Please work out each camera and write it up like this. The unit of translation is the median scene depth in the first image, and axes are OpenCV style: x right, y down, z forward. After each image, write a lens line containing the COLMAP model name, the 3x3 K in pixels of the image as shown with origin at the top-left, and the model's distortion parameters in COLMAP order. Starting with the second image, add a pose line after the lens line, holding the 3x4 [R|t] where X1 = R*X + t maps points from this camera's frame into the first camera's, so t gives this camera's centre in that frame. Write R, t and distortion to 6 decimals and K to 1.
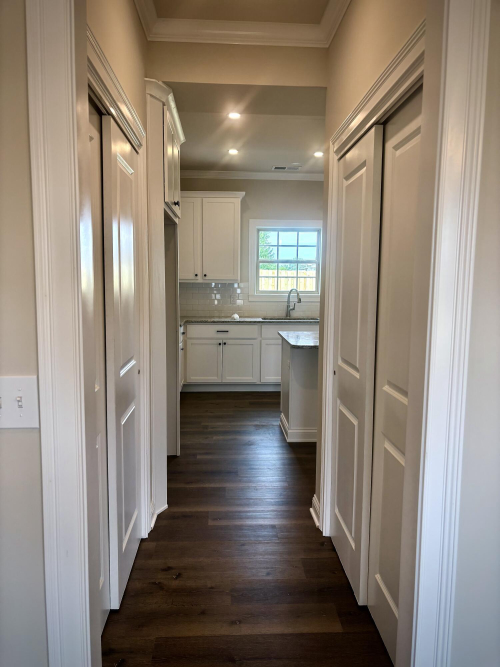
lens RADIAL K [[496.6, 0, 250.0], [0, 496.6, 333.5], [0, 0, 1]] dist [0.011959, 0.008113]
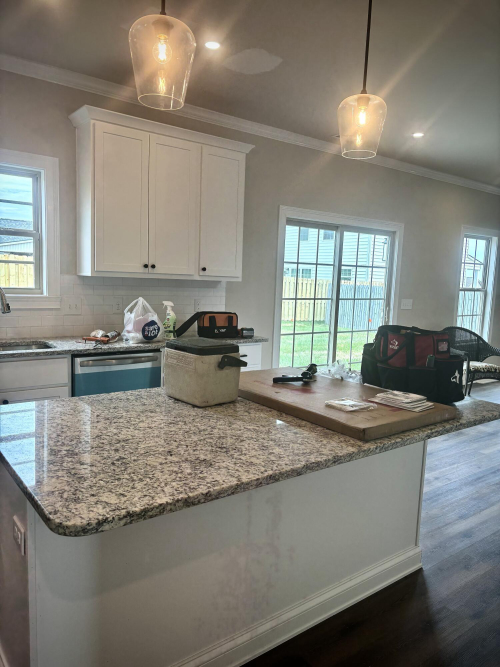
lens RADIAL K [[496.6, 0, 250.0], [0, 496.6, 333.5], [0, 0, 1]] dist [0.011959, 0.008113]
pose [[0.837910, -0.044065, 0.544027, 0.036845], [0.032591, 0.998997, 0.030721, -0.051843], [-0.544834, -0.008011, 0.838505, 0.479566]]
